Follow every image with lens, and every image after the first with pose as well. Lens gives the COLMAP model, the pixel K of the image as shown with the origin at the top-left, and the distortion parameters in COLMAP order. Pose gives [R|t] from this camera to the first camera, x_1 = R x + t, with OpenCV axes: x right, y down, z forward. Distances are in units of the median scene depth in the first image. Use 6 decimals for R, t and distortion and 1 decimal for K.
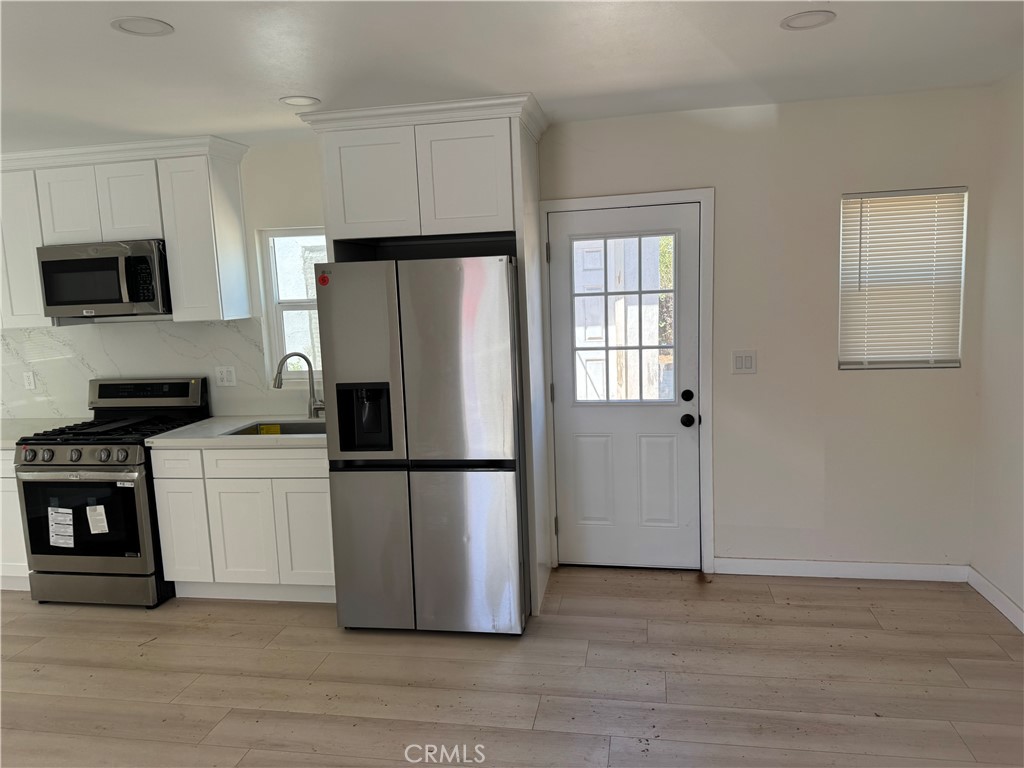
lens RADIAL K [[721.7, 0, 515.1], [0, 721.7, 375.5], [0, 0, 1]] dist [0.079331, -0.084857]
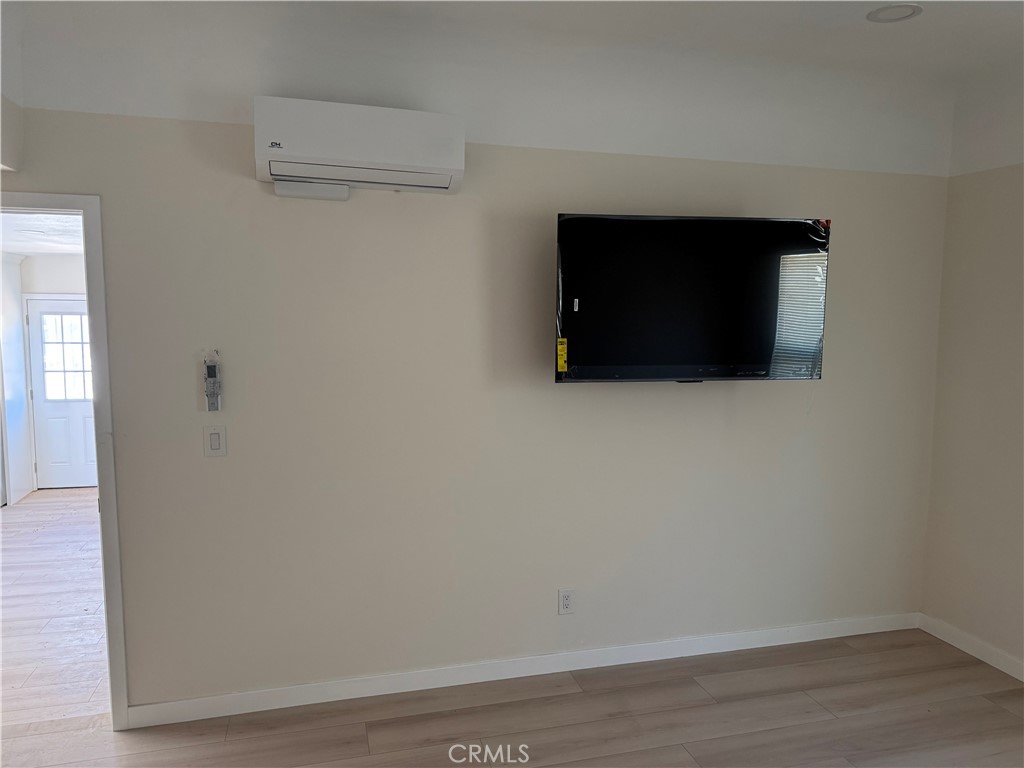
lens RADIAL K [[721.7, 0, 520.8], [0, 721.7, 390.3], [0, 0, 1]] dist [0.079331, -0.084857]
pose [[0.899888, 0.010054, 0.436005, 0.369079], [-0.000273, 0.999747, -0.022490, 0.055895], [-0.436120, 0.020119, 0.899663, -1.286640]]
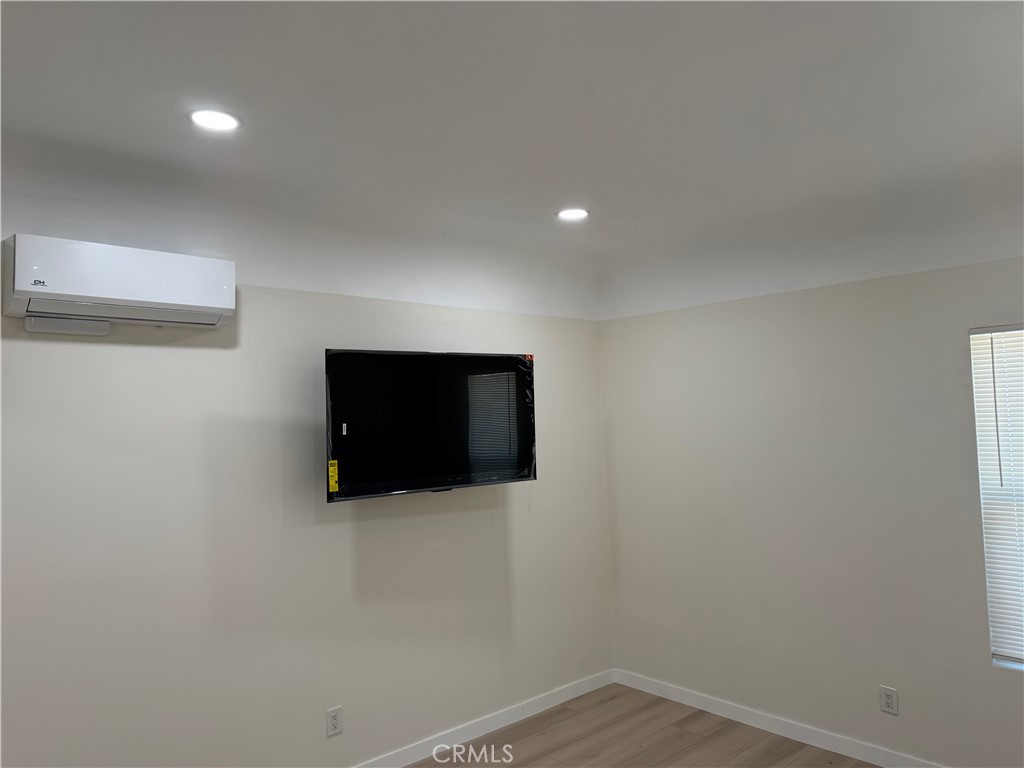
lens RADIAL K [[721.7, 0, 520.6], [0, 721.7, 381.4], [0, 0, 1]] dist [0.079331, -0.084857]
pose [[0.618060, 0.069115, 0.783087, 0.216198], [0.098680, 0.981428, -0.164505, 0.053166], [-0.779913, 0.178948, 0.599761, -1.304381]]
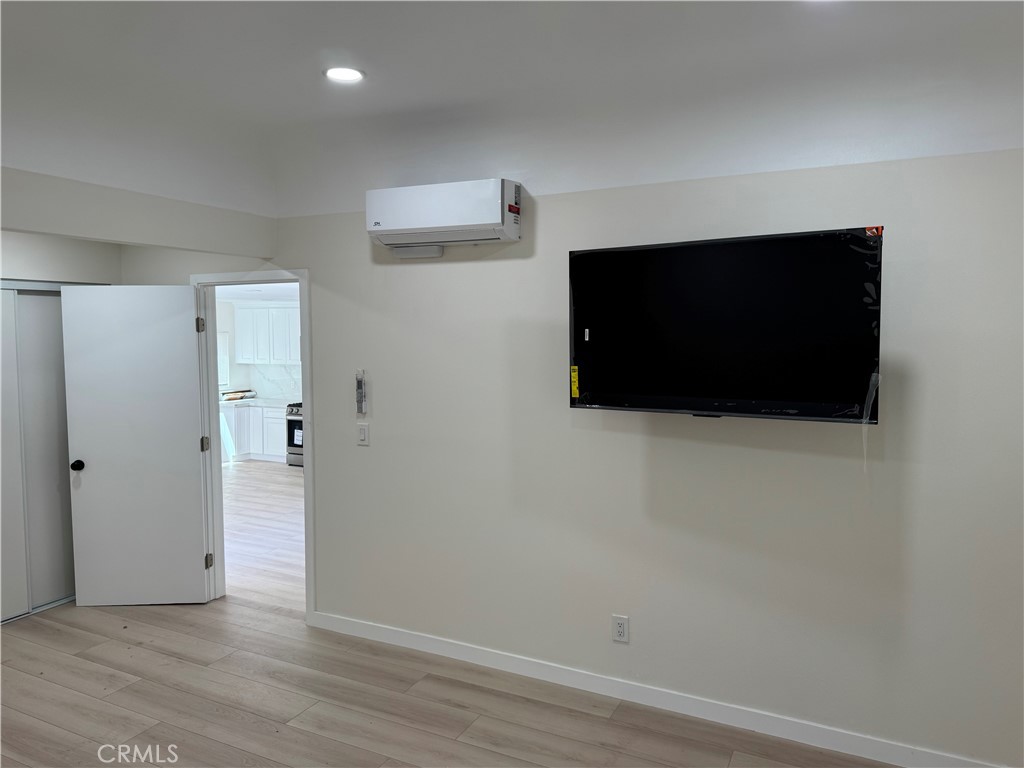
lens RADIAL K [[721.7, 0, 503.0], [0, 721.7, 379.2], [0, 0, 1]] dist [0.079331, -0.084857]
pose [[0.955568, 0.066595, -0.287151, 0.894340], [-0.082167, 0.995711, -0.042512, 0.039994], [0.283088, 0.064218, 0.956942, -1.420305]]
